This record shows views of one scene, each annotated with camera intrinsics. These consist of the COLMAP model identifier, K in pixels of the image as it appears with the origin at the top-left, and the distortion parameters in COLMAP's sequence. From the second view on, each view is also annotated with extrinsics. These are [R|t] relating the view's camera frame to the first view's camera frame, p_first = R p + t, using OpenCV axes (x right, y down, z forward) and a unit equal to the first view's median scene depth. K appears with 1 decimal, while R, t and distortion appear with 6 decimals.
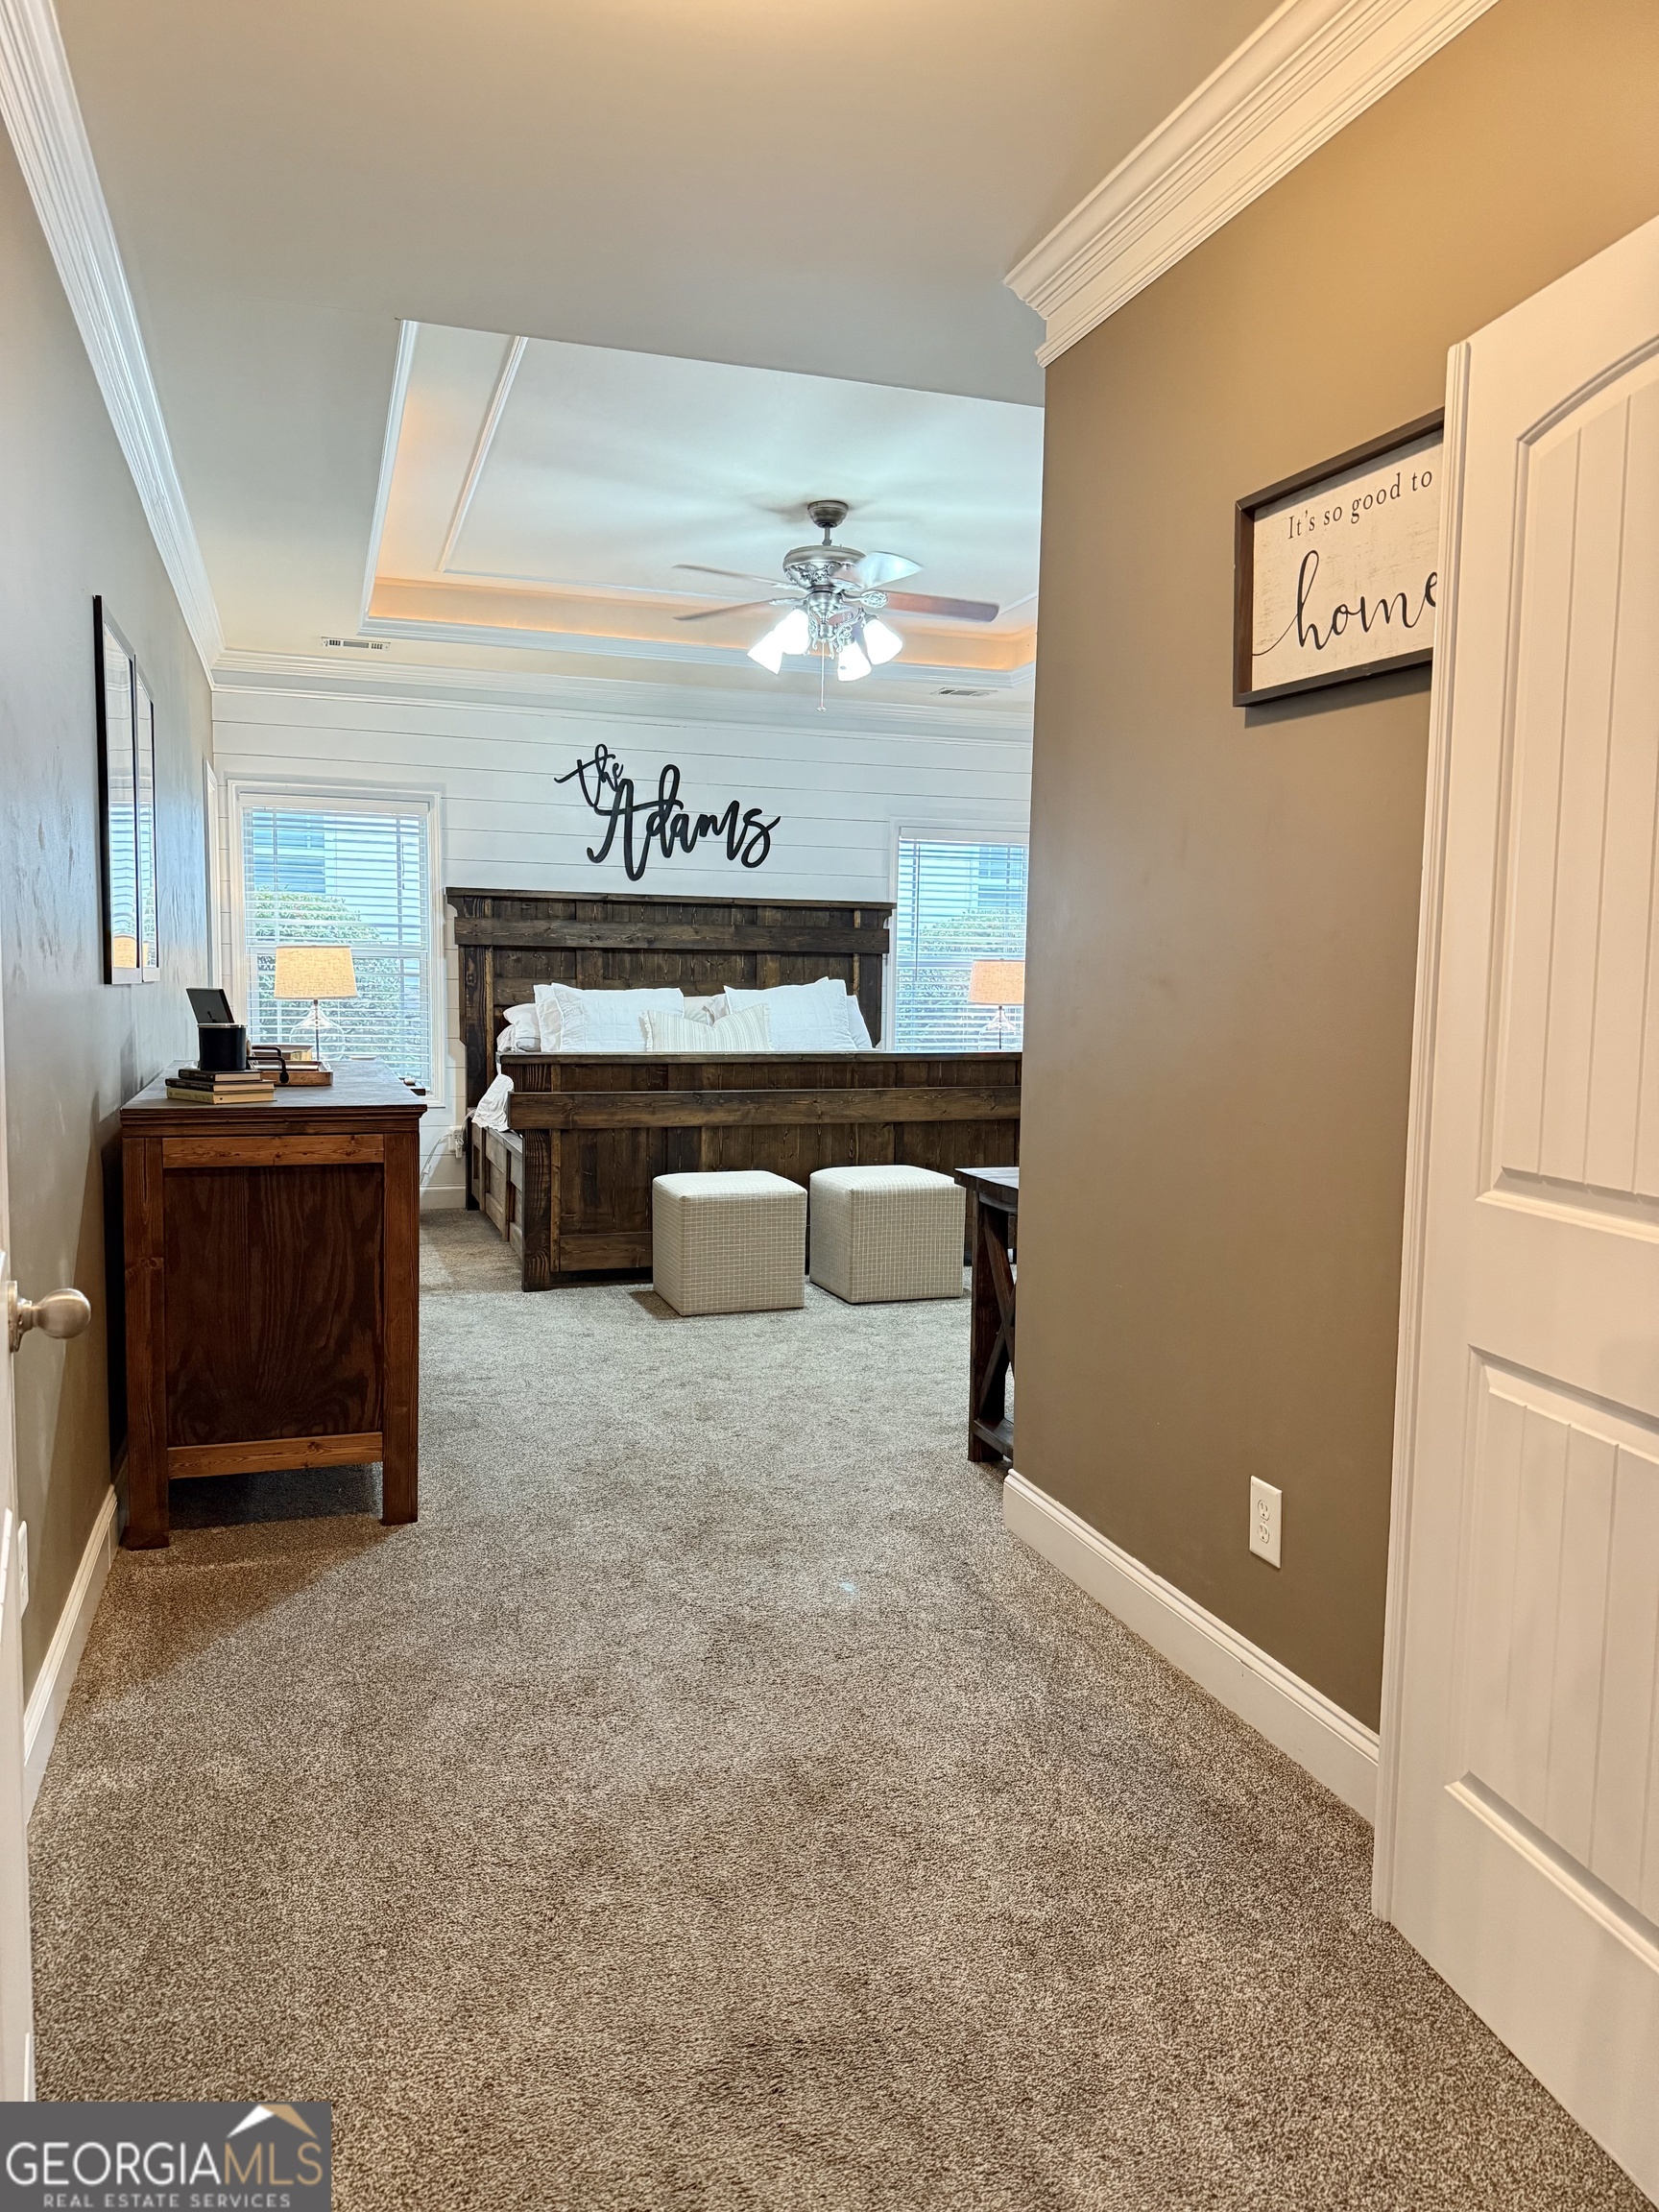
lens RADIAL K [[1571.3, 0, 823.9], [0, 1571.3, 1119.4], [0, 0, 1]] dist [0.052679, -0.013295]
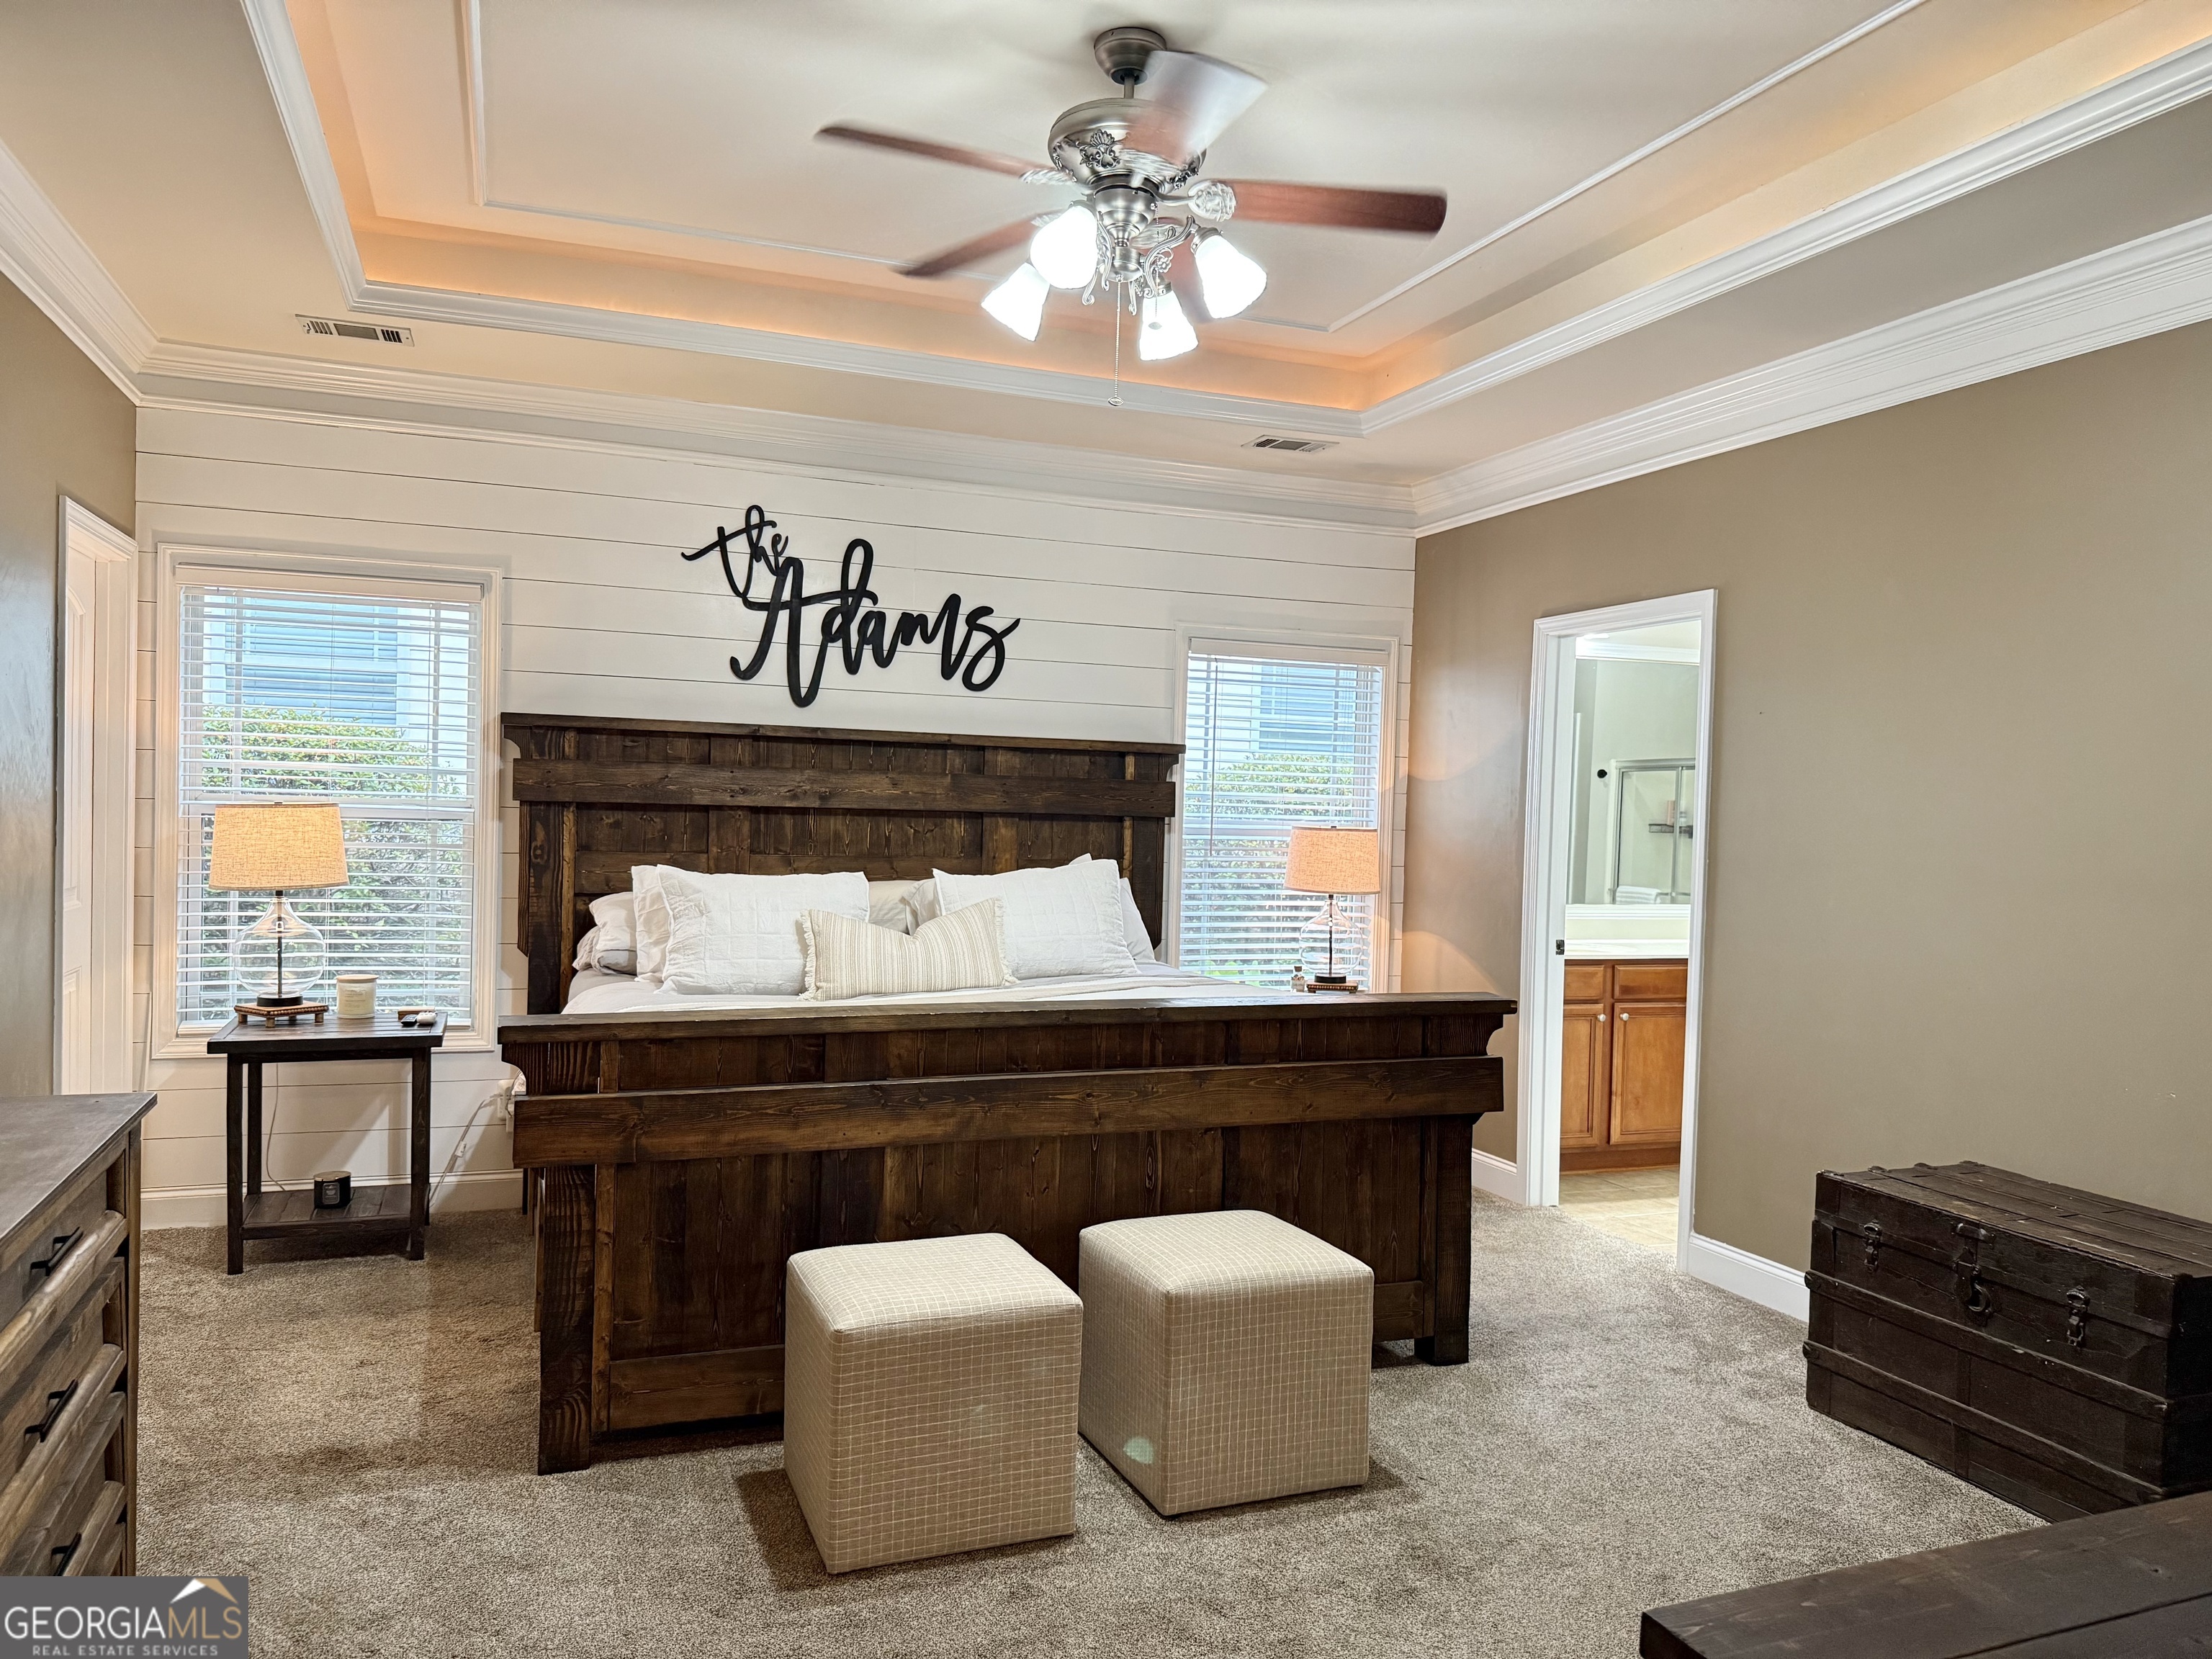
lens RADIAL K [[1571.3, 0, 1117.6], [0, 1571.3, 822.8], [0, 0, 1]] dist [0.052679, -0.013295]
pose [[0.998692, 0.010672, 0.049996, -0.020022], [-0.006479, 0.996503, -0.083306, -0.050208], [-0.050710, 0.082873, 0.995269, 0.347961]]
